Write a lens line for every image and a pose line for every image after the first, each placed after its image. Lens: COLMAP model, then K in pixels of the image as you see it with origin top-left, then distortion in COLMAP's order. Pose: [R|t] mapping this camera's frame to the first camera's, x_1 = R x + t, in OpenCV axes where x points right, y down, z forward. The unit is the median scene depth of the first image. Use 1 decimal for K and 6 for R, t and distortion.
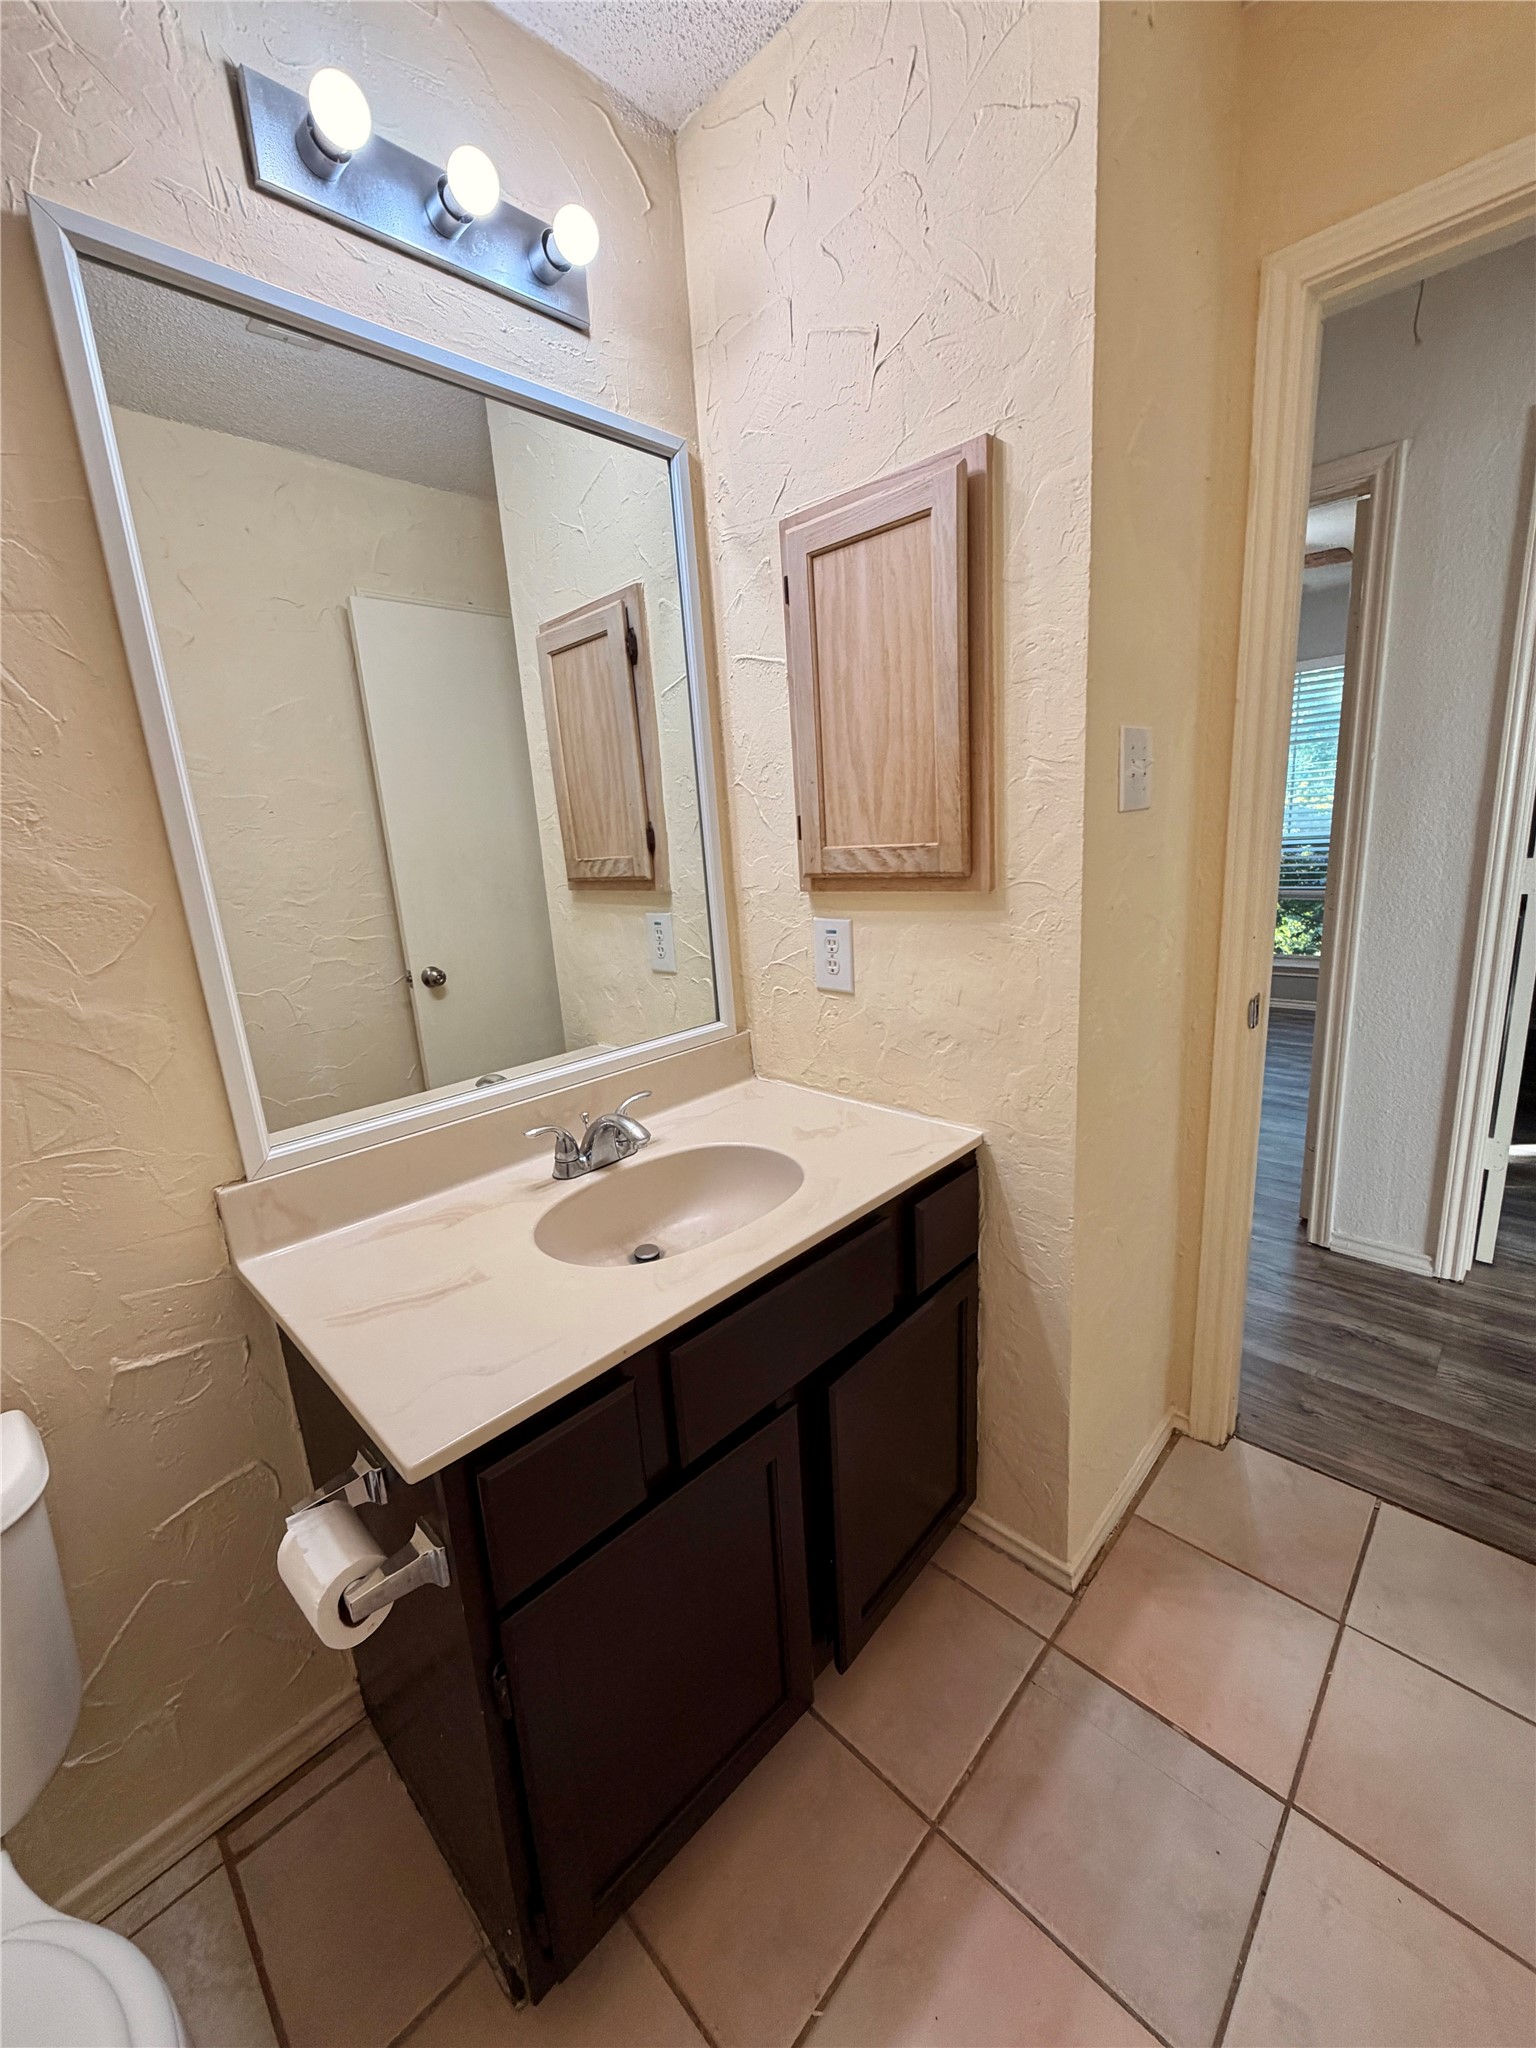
lens RADIAL K [[821.3, 0, 768.0], [0, 821.3, 1024.0], [0, 0, 1]] dist [0.001948, 0.000143]
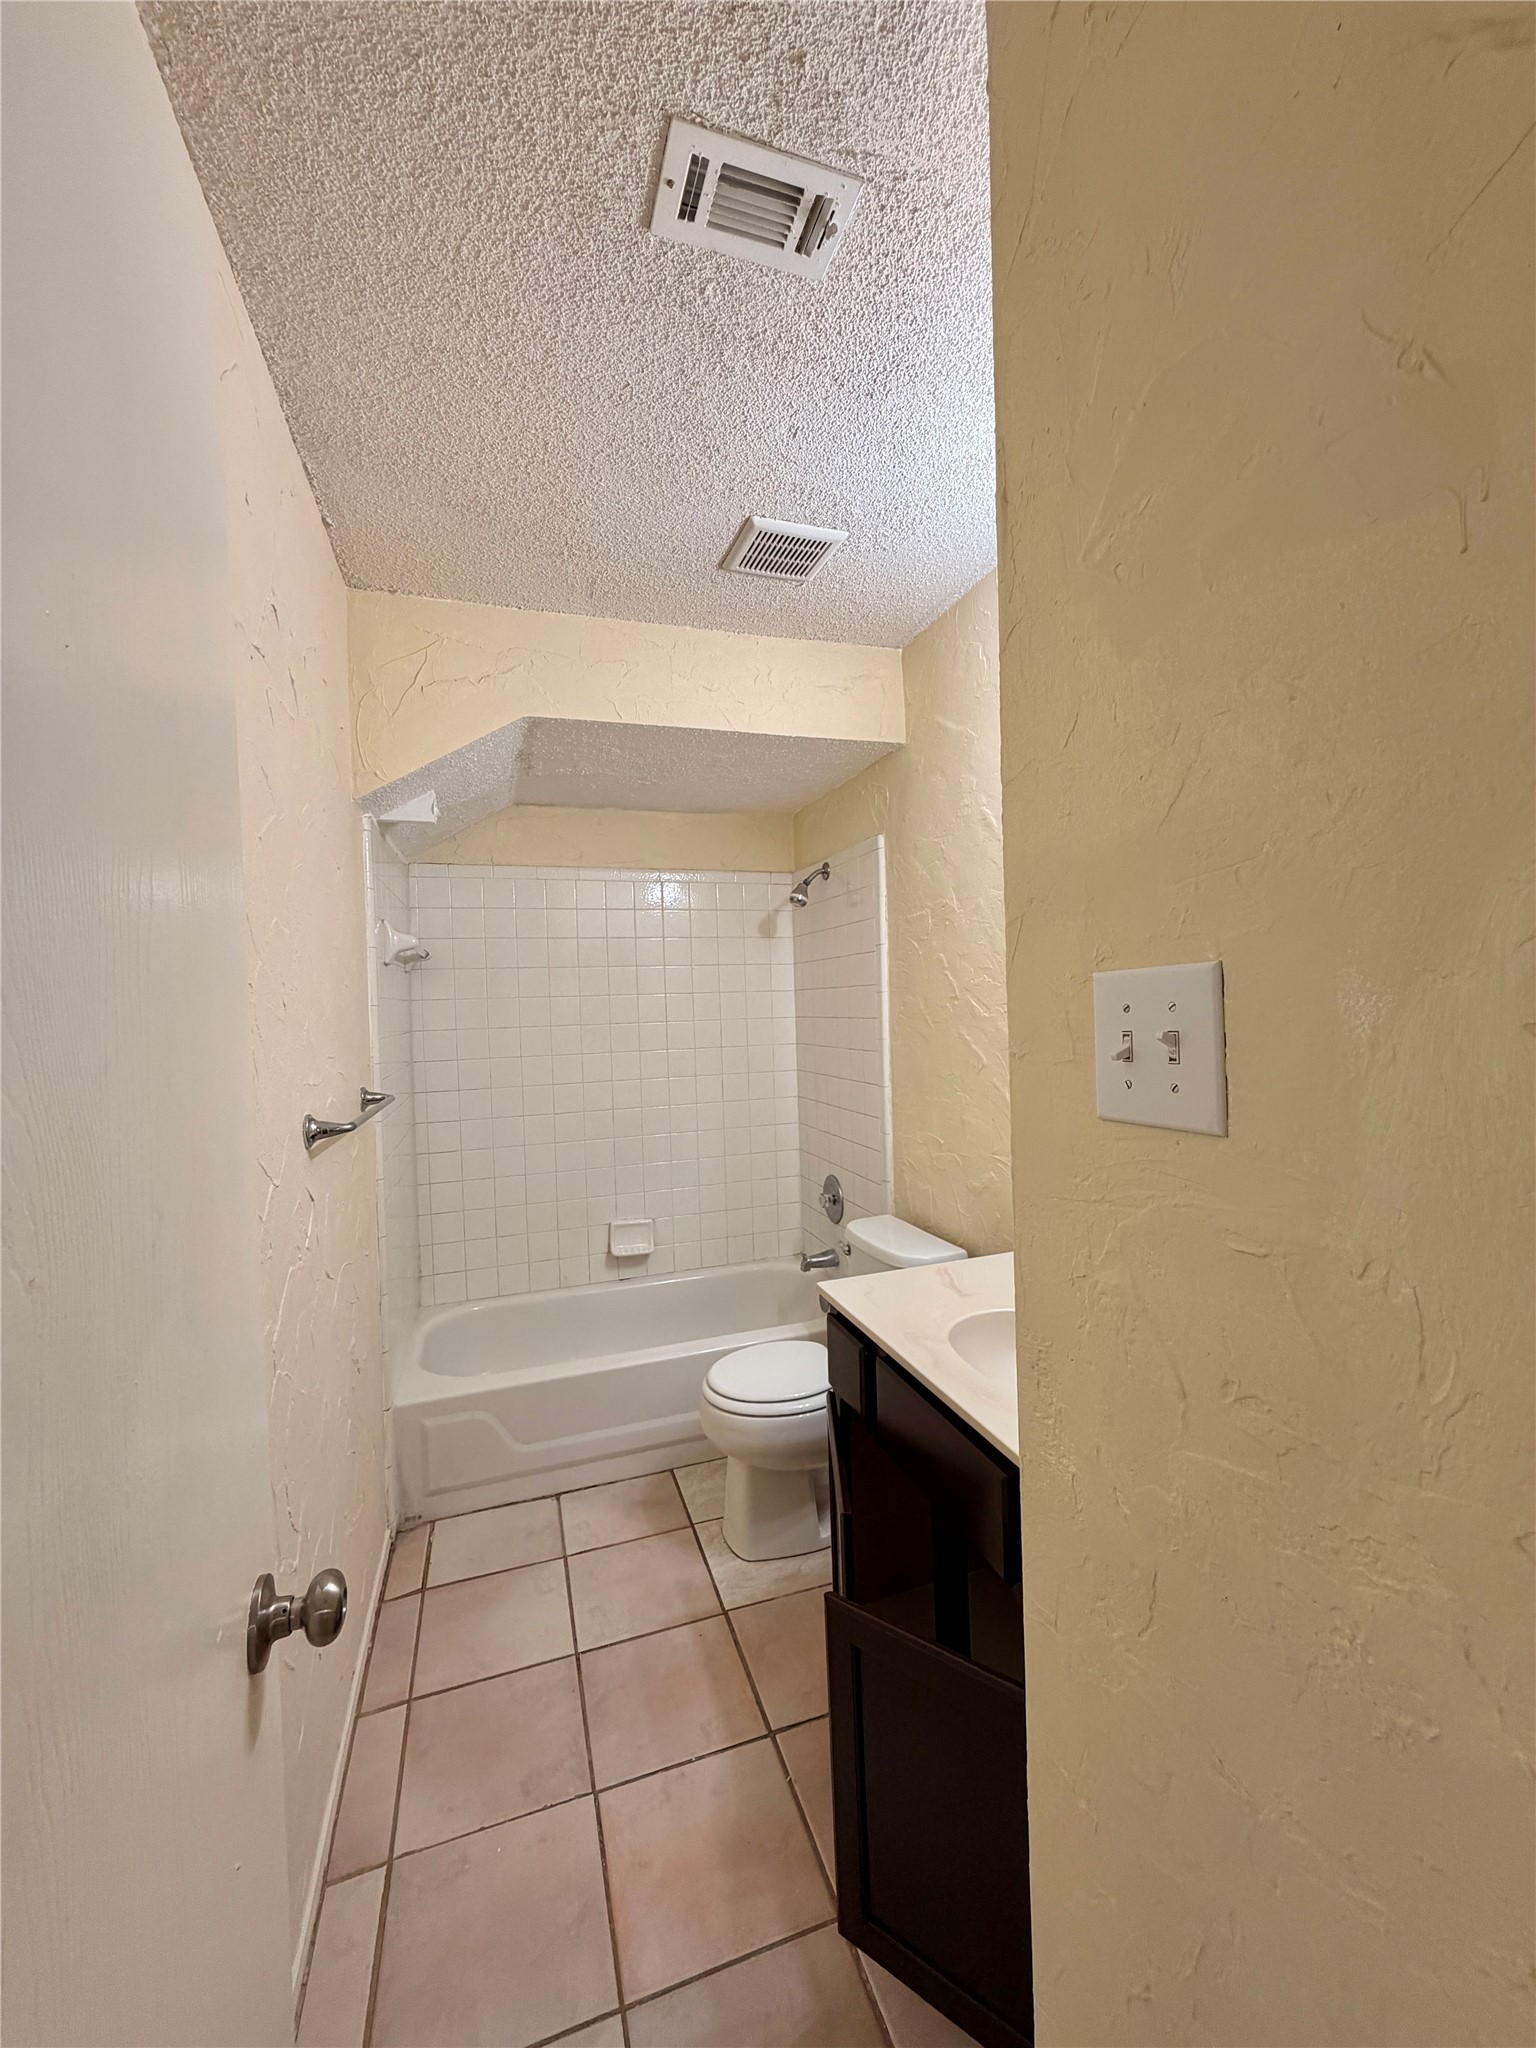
lens RADIAL K [[821.3, 0, 768.0], [0, 821.3, 1024.0], [0, 0, 1]] dist [0.001948, 0.000143]
pose [[-0.448880, 0.059860, -0.891585, 1.368418], [-0.161189, 0.975963, 0.146678, -0.438983], [0.878934, 0.209555, -0.428442, 1.304795]]
